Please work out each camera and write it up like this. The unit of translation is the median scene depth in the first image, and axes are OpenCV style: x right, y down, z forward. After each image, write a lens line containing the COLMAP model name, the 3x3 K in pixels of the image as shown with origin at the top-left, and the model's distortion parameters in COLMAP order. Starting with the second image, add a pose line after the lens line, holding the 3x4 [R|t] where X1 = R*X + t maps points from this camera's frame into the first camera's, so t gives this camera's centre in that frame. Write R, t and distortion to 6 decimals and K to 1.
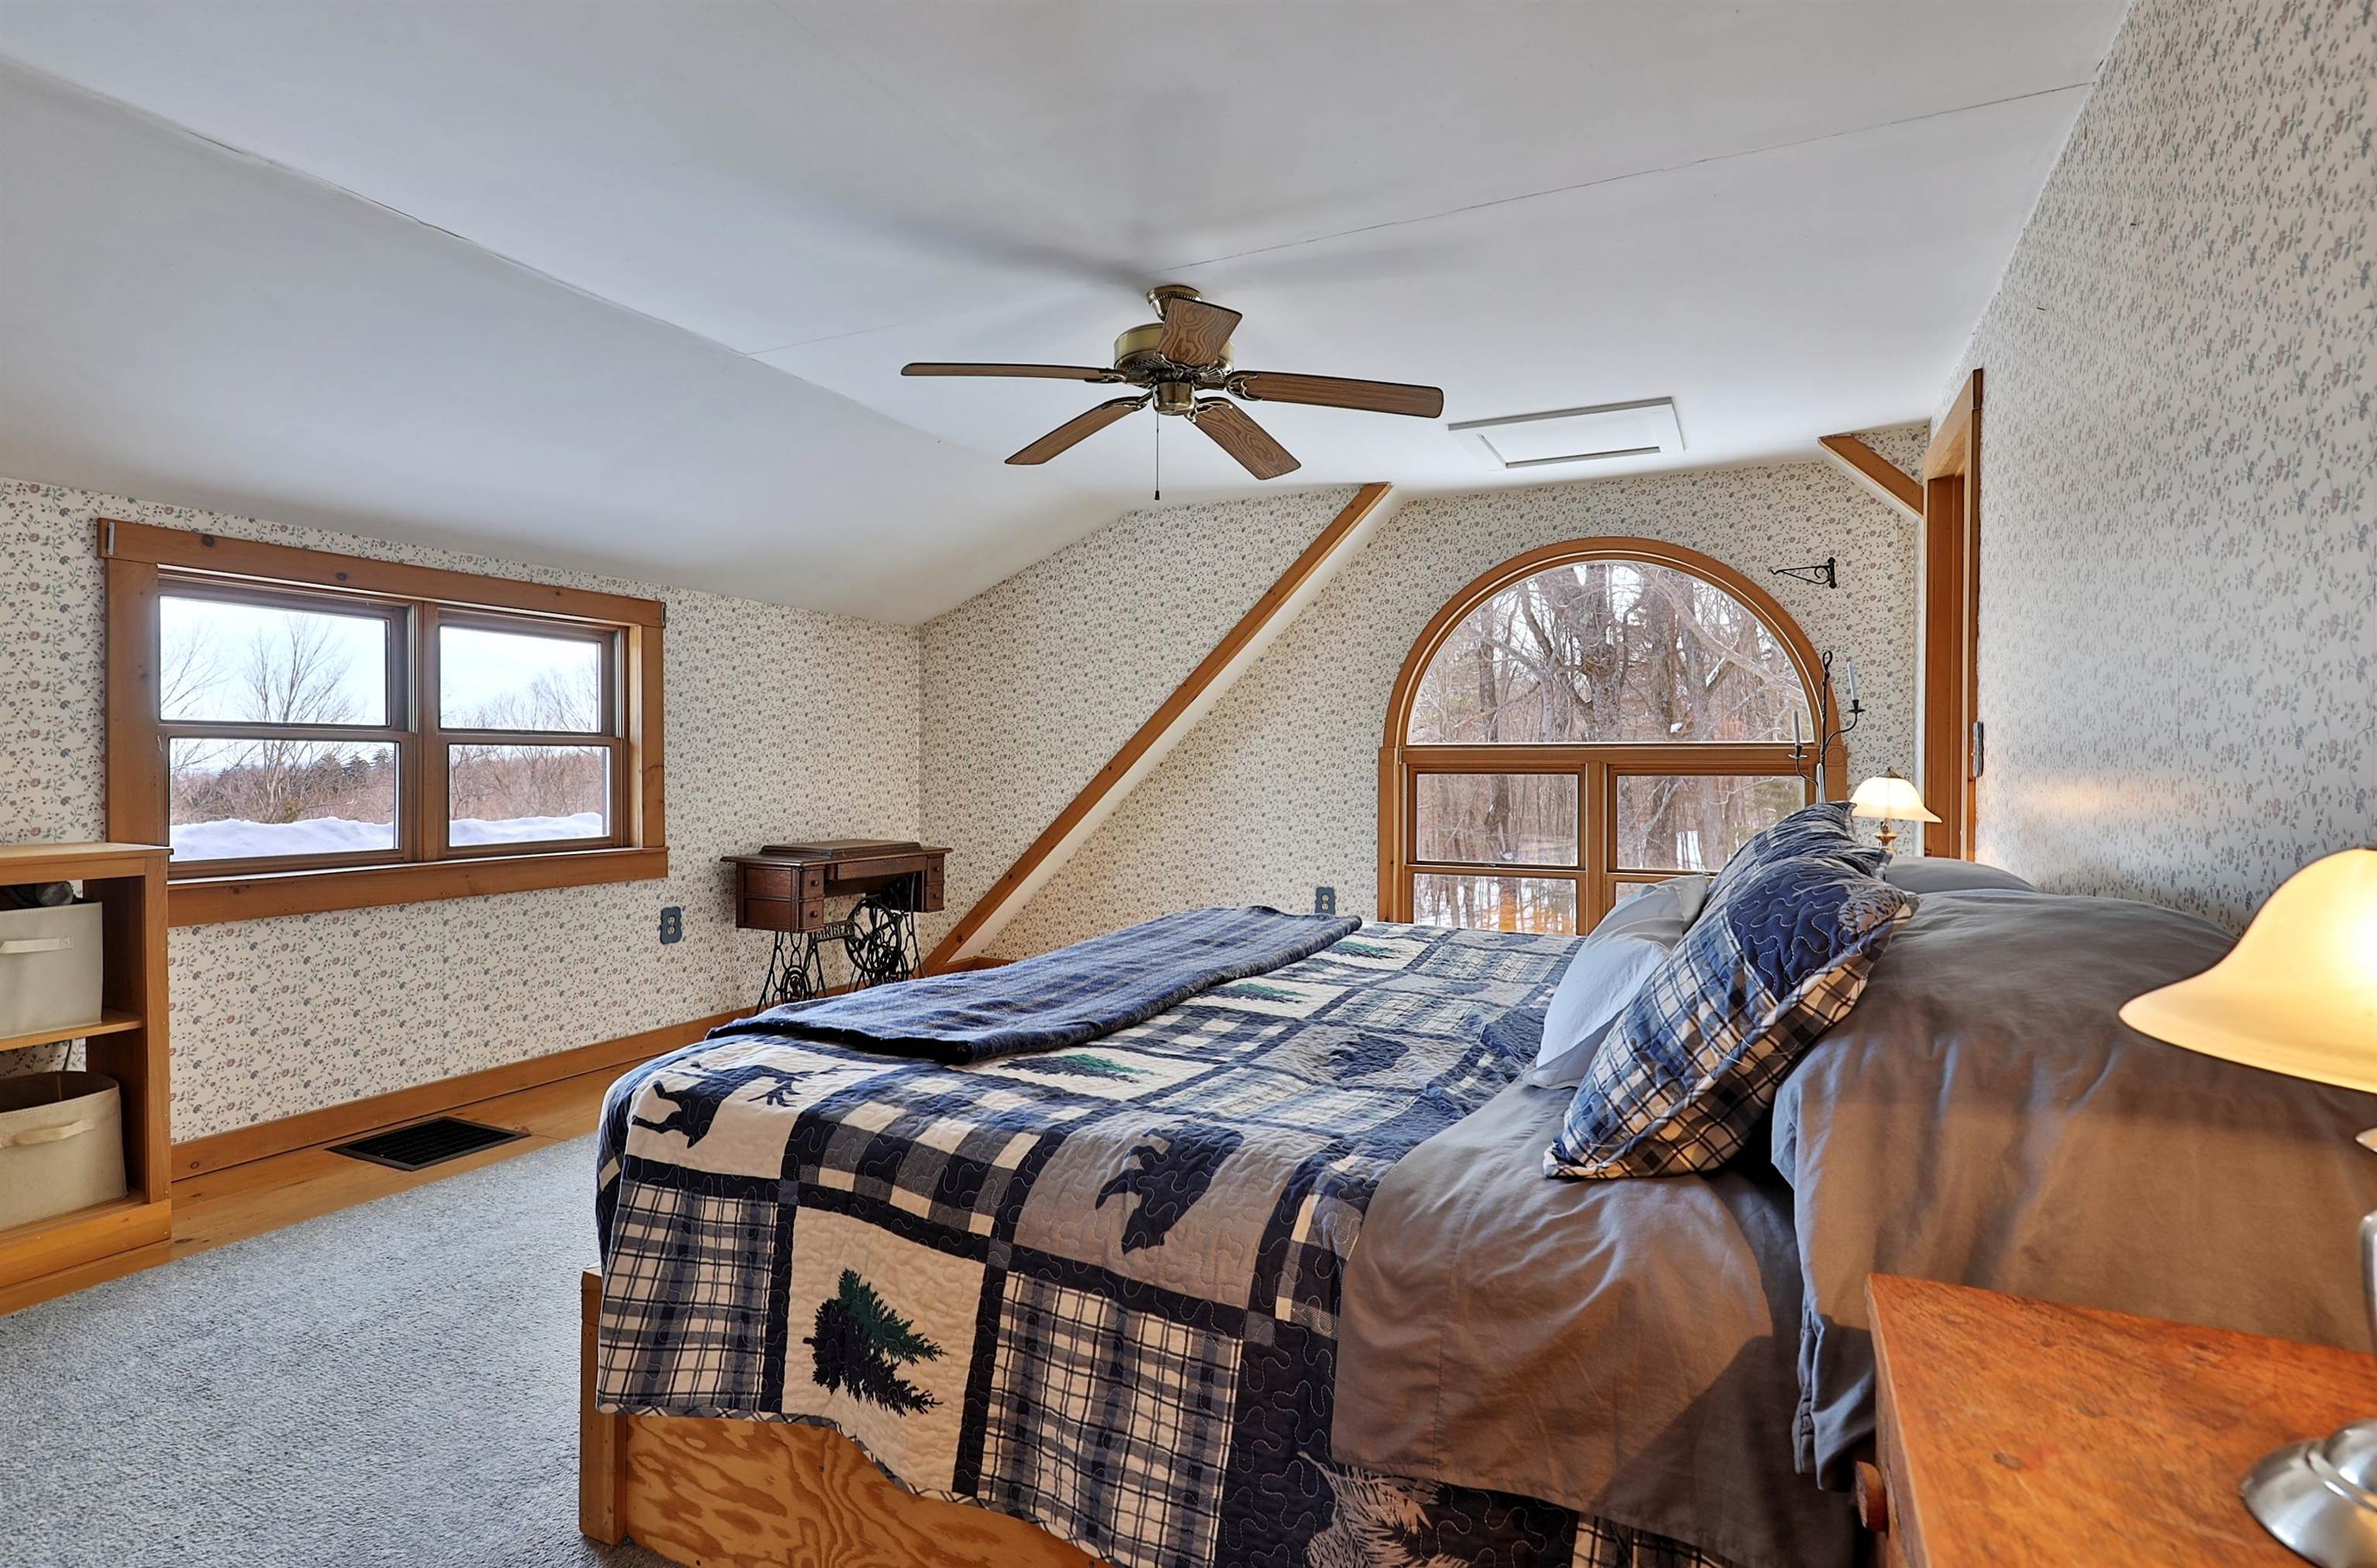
lens RADIAL K [[1180.0, 0, 1199.0], [0, 1180.0, 768.1], [0, 0, 1]] dist [0.013575, -0.000115]
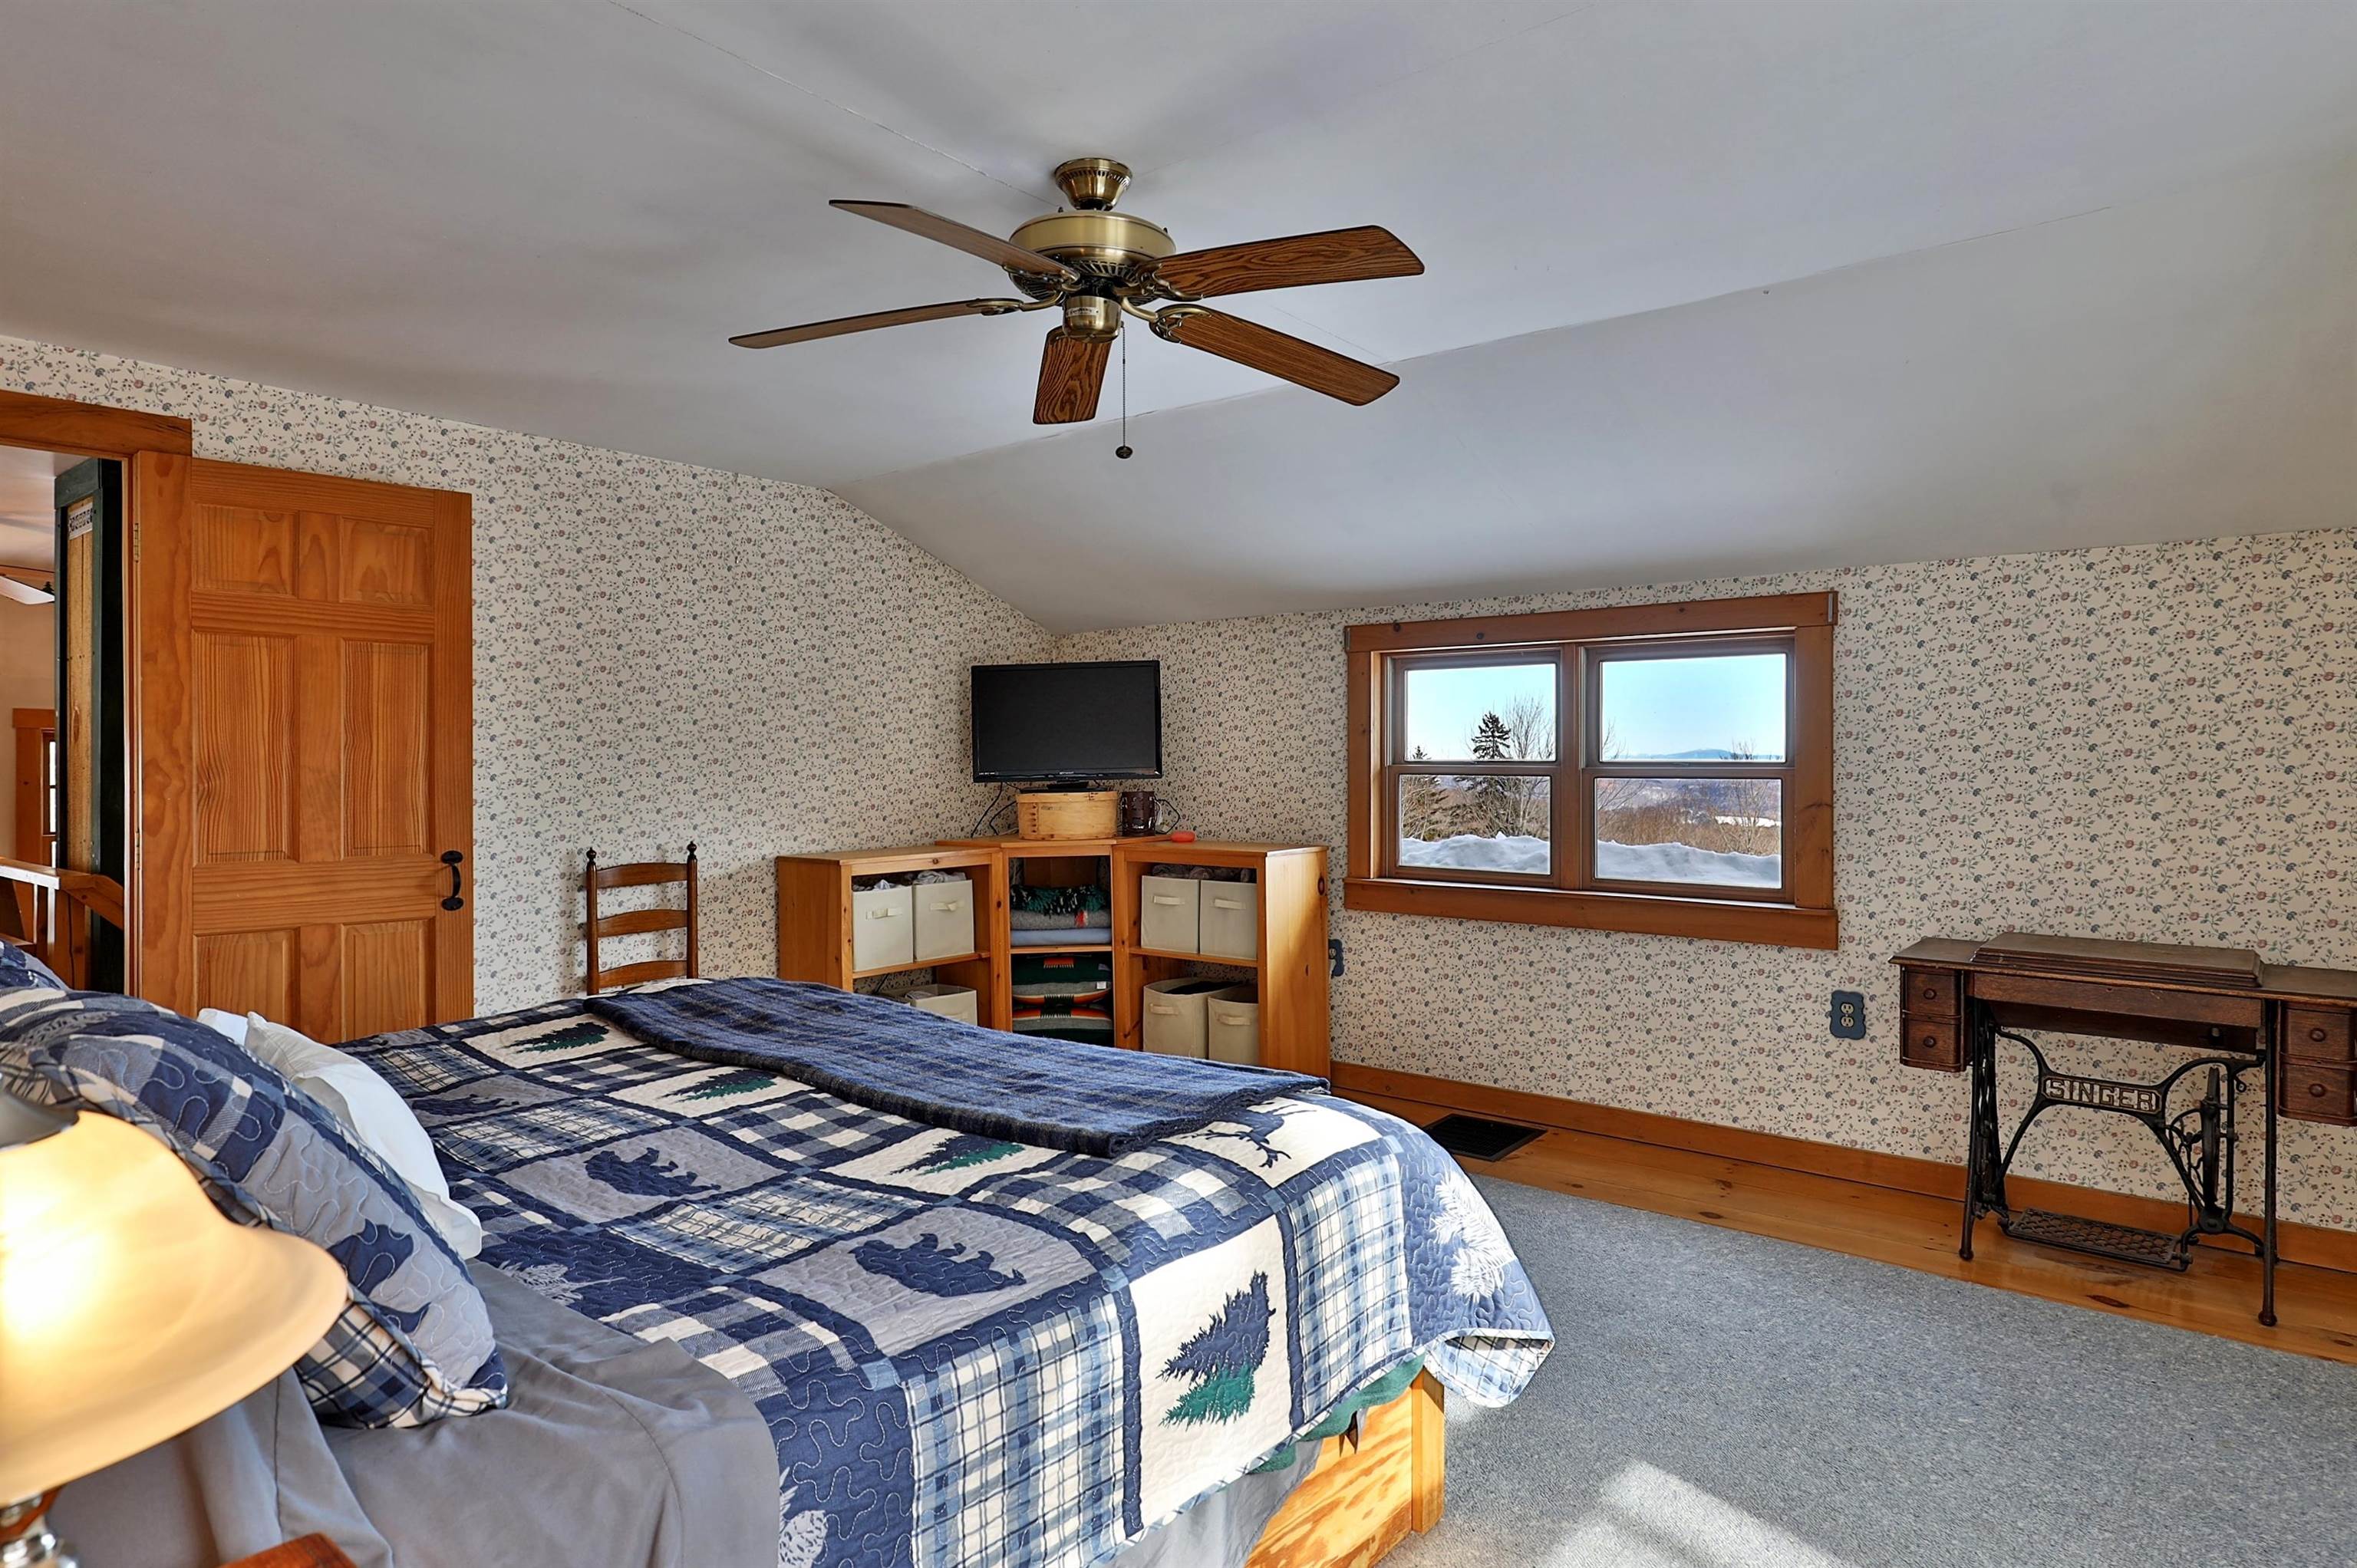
lens RADIAL K [[1299.7, 0, 1190.9], [0, 1299.7, 775.6], [0, 0, 1]] dist [0.003188, -0.003067]
pose [[-0.213770, 0.009772, -0.976835, 0.525495], [-0.005232, 0.999924, 0.011148, -0.031946], [0.976870, 0.007494, -0.213703, 0.882602]]
